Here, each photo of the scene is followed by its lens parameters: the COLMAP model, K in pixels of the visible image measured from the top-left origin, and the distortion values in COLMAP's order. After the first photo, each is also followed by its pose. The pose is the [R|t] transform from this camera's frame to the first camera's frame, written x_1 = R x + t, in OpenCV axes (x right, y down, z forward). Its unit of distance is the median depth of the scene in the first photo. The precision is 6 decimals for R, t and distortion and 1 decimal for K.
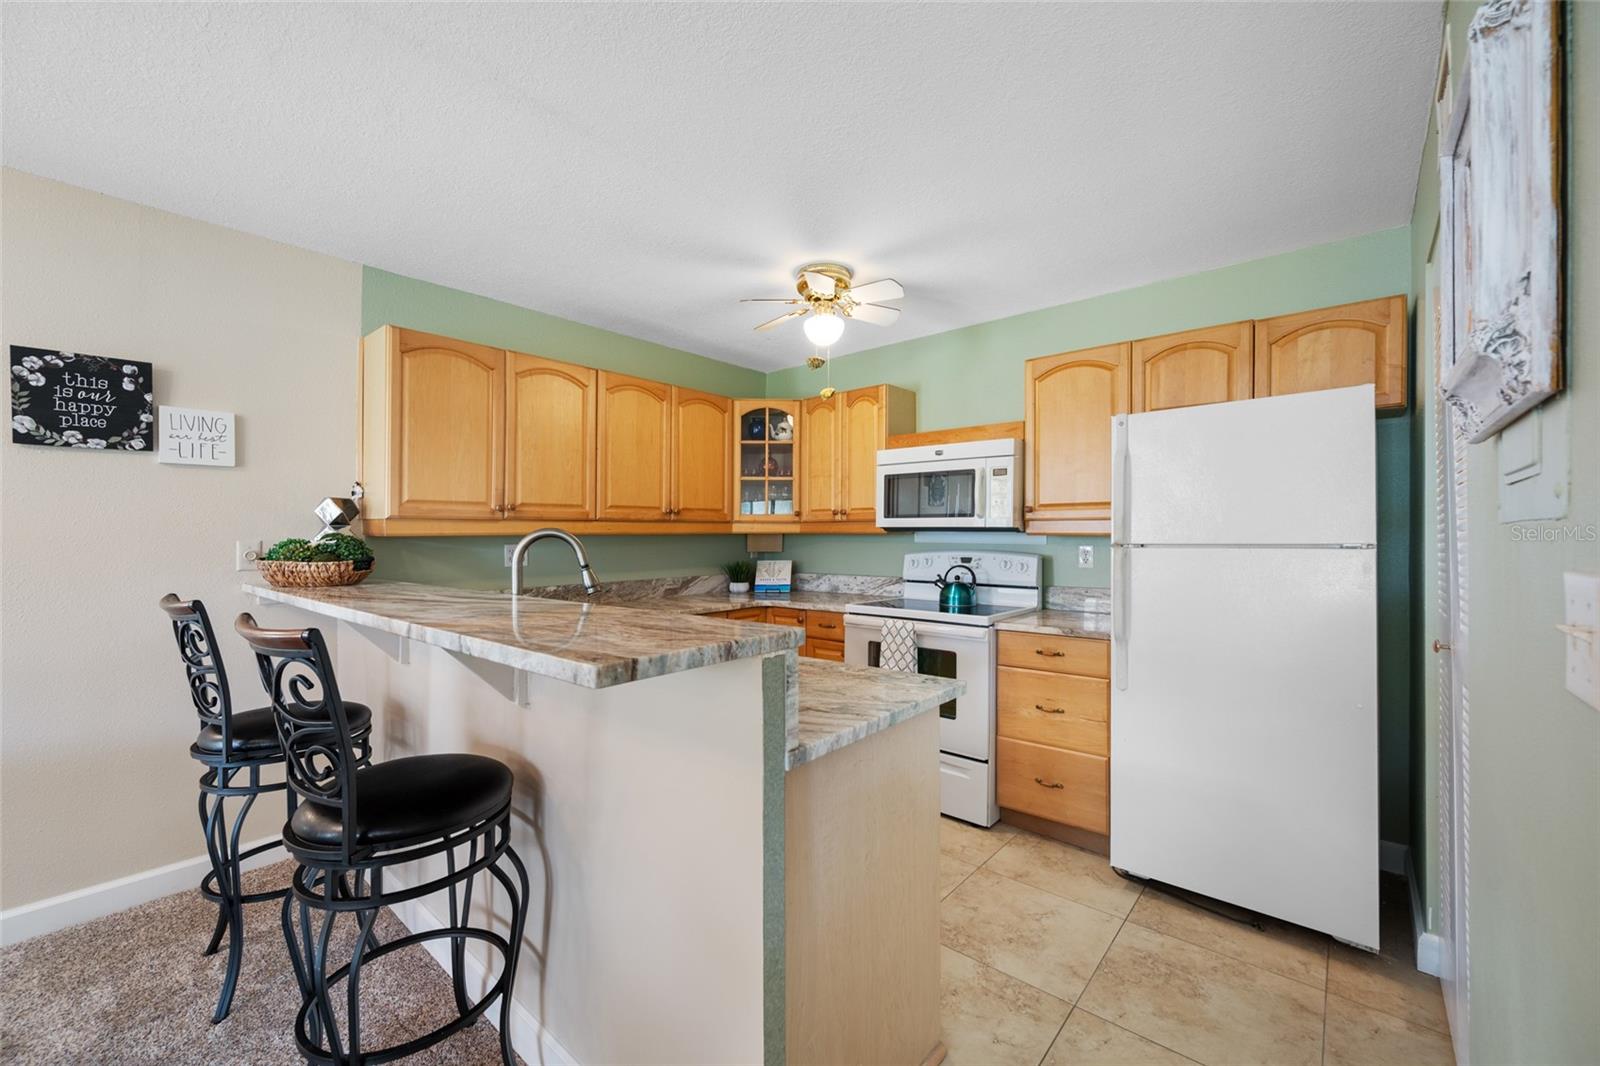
lens RADIAL K [[634.0, 0, 799.7], [0, 634.0, 532.2], [0, 0, 1]] dist [0.003099, -0.001139]
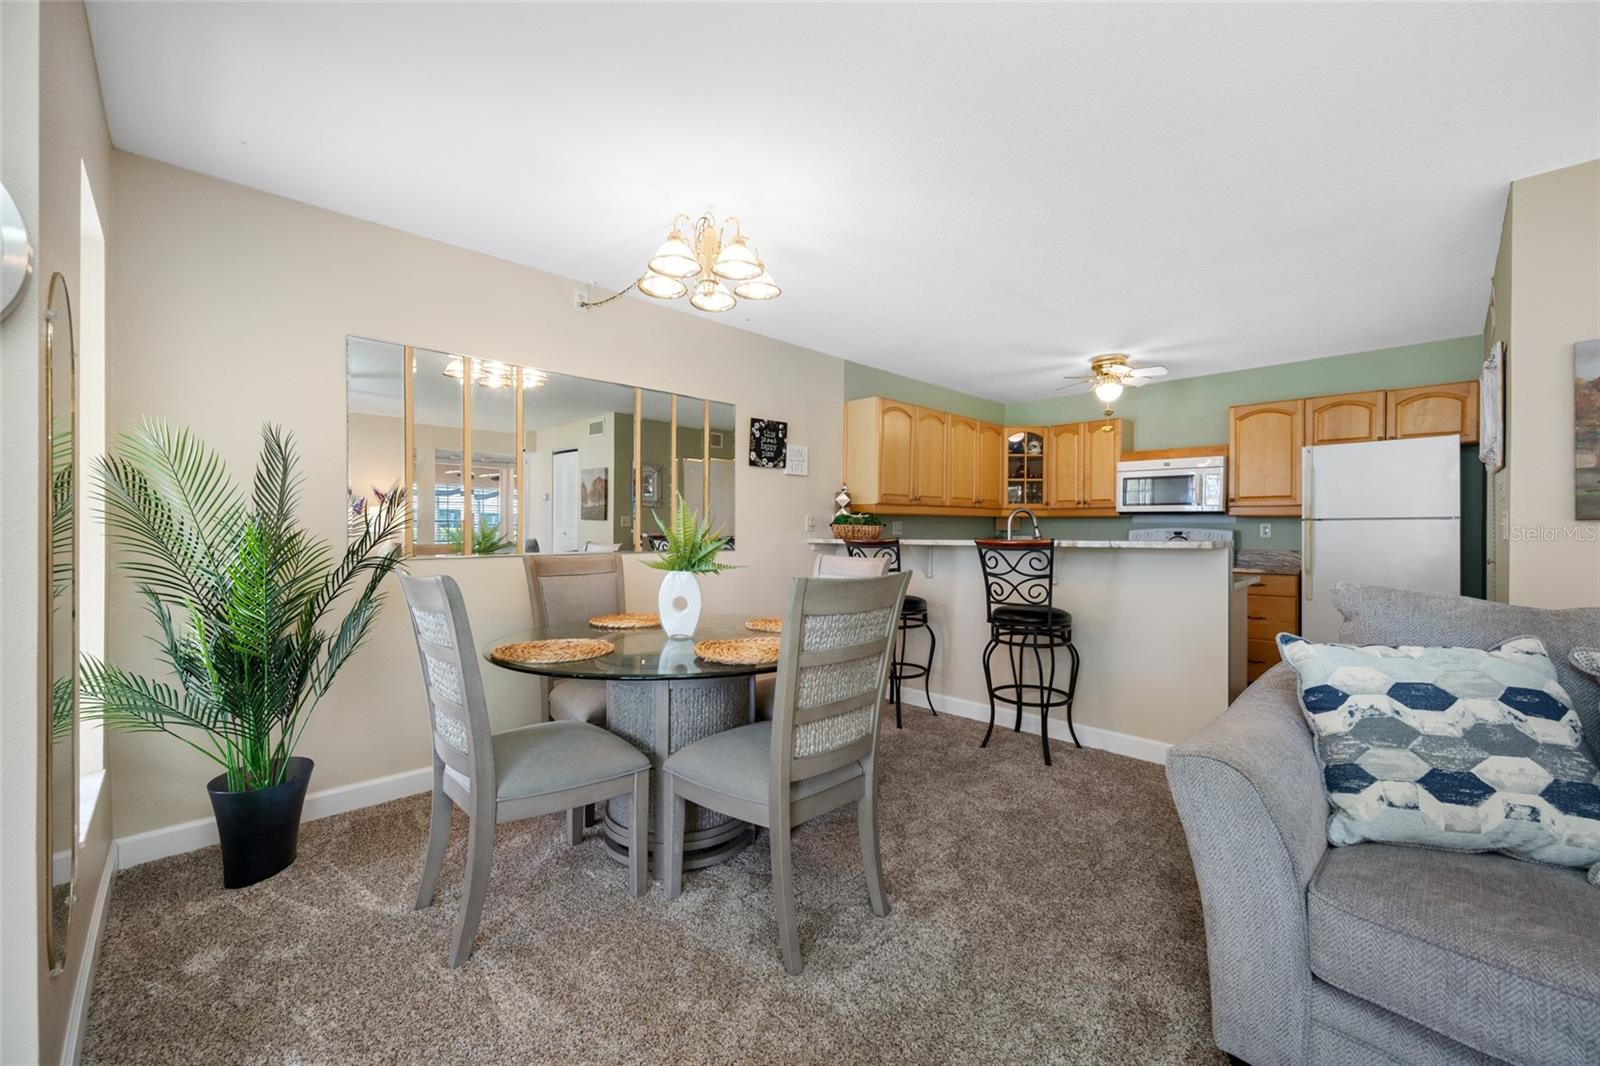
lens RADIAL K [[634.0, 0, 807.5], [0, 634.0, 526.0], [0, 0, 1]] dist [0.003099, -0.001139]
pose [[0.997545, 0.005648, -0.069803, -0.625713], [-0.005749, 0.999983, -0.001243, 0.039837], [0.069795, 0.001641, 0.997560, -0.711513]]
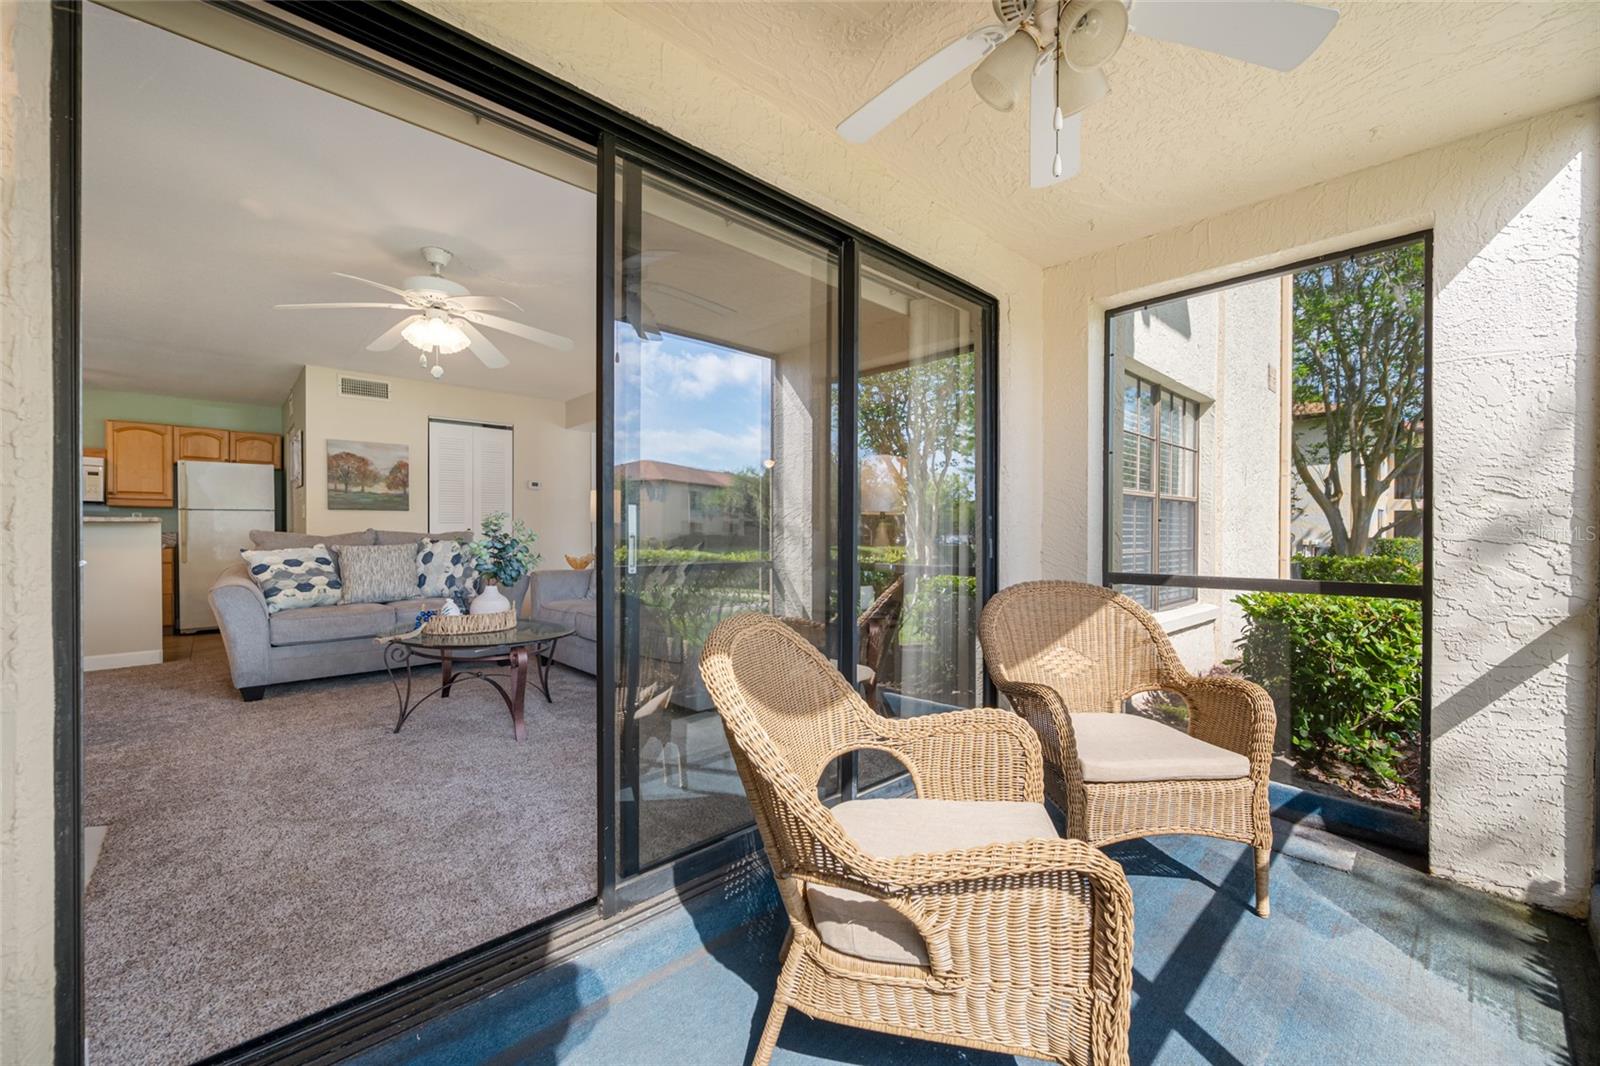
lens RADIAL K [[634.0, 0, 798.4], [0, 634.0, 540.3], [0, 0, 1]] dist [0.003099, -0.001139]
pose [[0.105191, -0.010135, 0.994400, -1.527274], [-0.000483, 0.999947, 0.010242, 0.099705], [-0.994452, -0.001558, 0.105180, -1.509466]]
